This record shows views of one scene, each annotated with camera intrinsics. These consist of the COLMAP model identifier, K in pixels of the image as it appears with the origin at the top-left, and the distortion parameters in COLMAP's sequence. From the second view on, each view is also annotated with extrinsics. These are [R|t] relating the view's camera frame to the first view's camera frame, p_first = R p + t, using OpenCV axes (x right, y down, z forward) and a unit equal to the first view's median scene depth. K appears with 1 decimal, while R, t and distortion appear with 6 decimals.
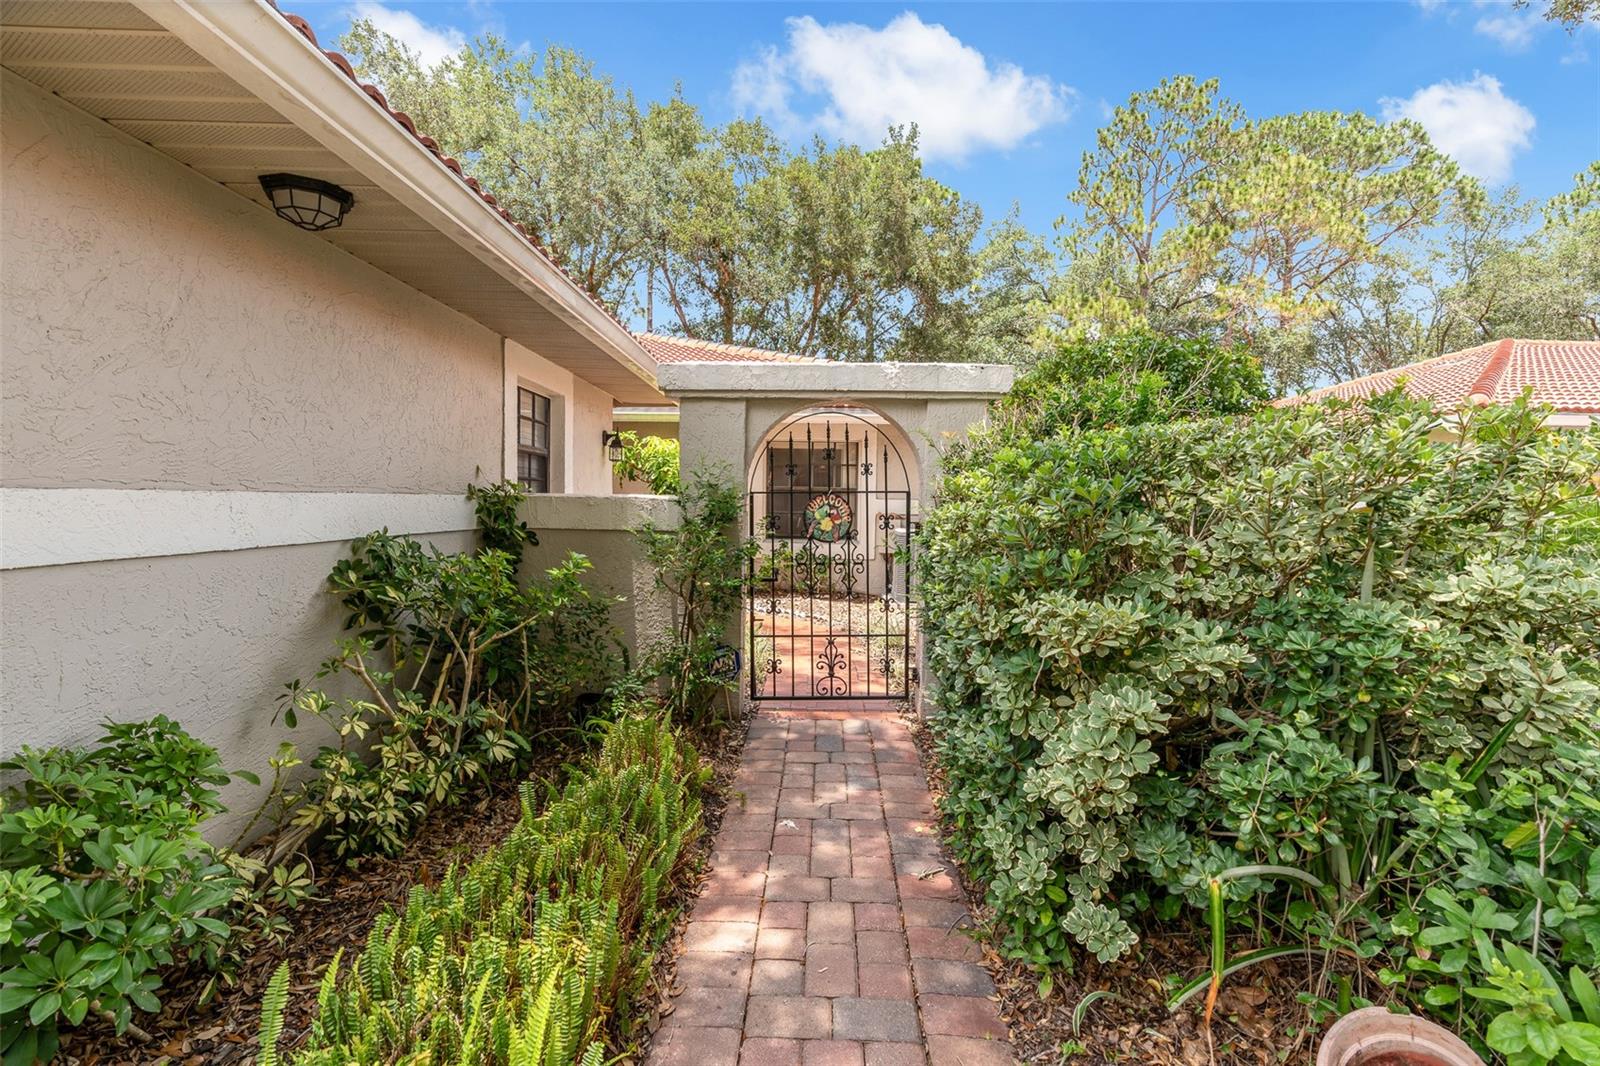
lens RADIAL K [[717.3, 0, 802.5], [0, 717.3, 525.4], [0, 0, 1]] dist [-0.015121, 0.000107]
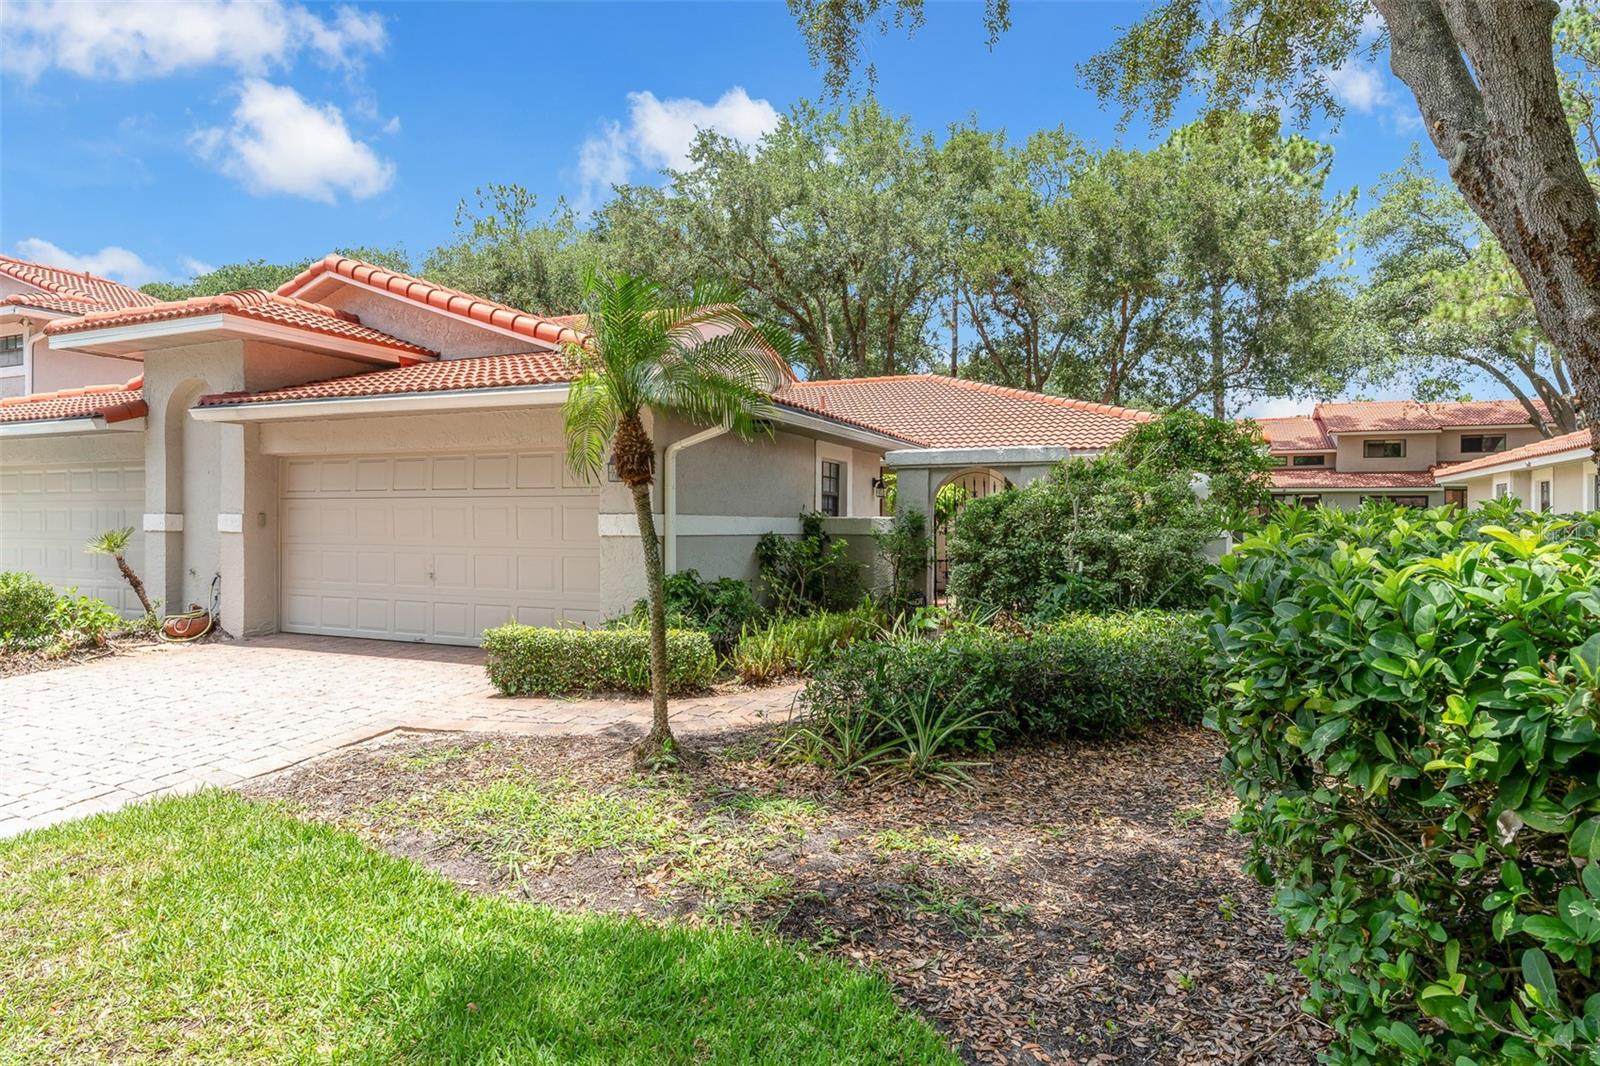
lens RADIAL K [[926.1, 0, 798.4], [0, 926.1, 526.9], [0, 0, 1]] dist [-0.002639, 0.003774]
pose [[0.918018, -0.005882, -0.396496, 0.189008], [-0.009241, 0.999301, -0.036220, 0.025490], [0.396432, 0.036915, 0.917322, -0.465131]]
